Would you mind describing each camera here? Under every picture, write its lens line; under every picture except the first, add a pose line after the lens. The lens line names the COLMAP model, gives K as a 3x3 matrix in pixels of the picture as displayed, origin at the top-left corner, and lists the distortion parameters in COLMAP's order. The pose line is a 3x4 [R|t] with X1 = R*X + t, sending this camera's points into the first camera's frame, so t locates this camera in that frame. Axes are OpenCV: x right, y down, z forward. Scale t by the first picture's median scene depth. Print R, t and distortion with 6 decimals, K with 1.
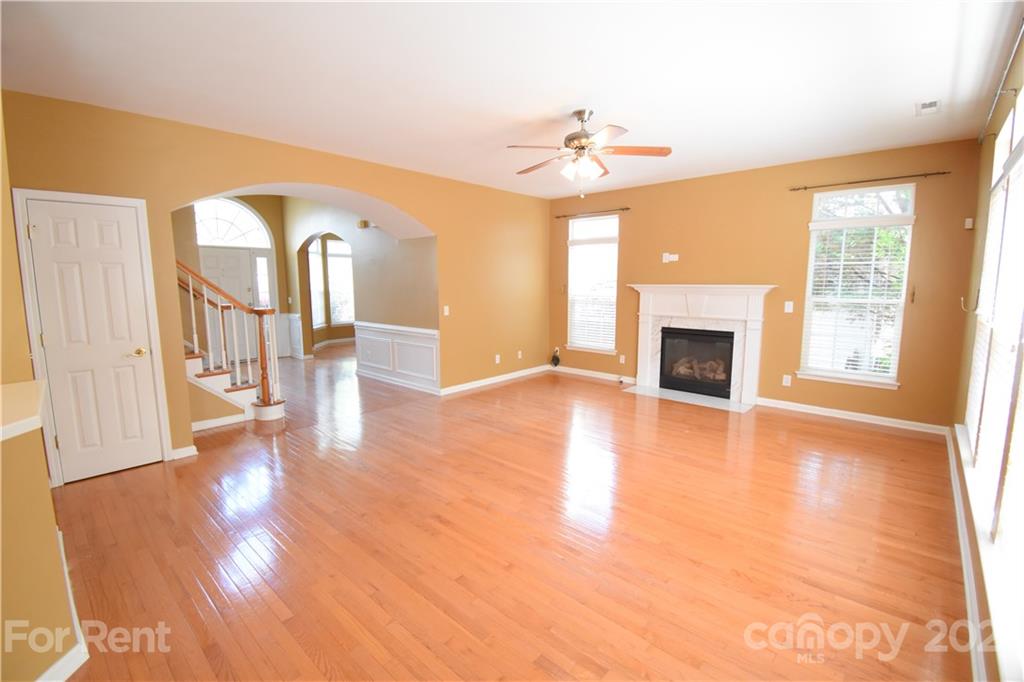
lens RADIAL K [[450.9, 0, 512.0], [0, 450.9, 341.0], [0, 0, 1]] dist [0.018509, -0.023983]
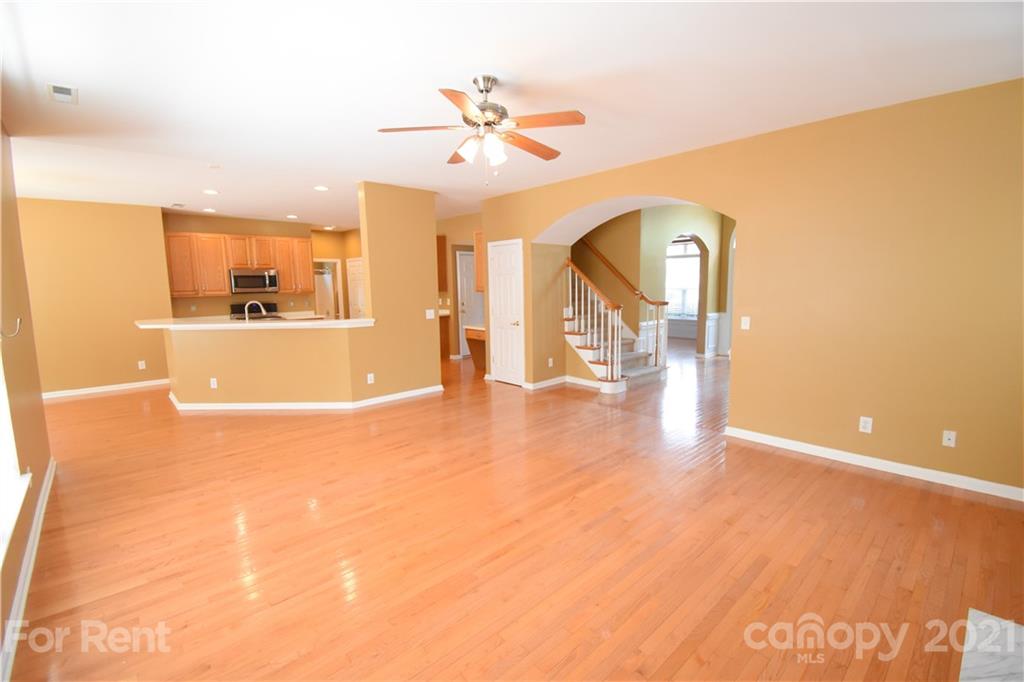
lens RADIAL K [[450.9, 0, 512.0], [0, 450.9, 341.0], [0, 0, 1]] dist [0.018509, -0.023983]
pose [[-0.101615, 0.128728, -0.986460, 1.224403], [-0.114789, 0.983452, 0.140160, -0.195499], [0.988179, 0.127477, -0.085157, 1.423634]]
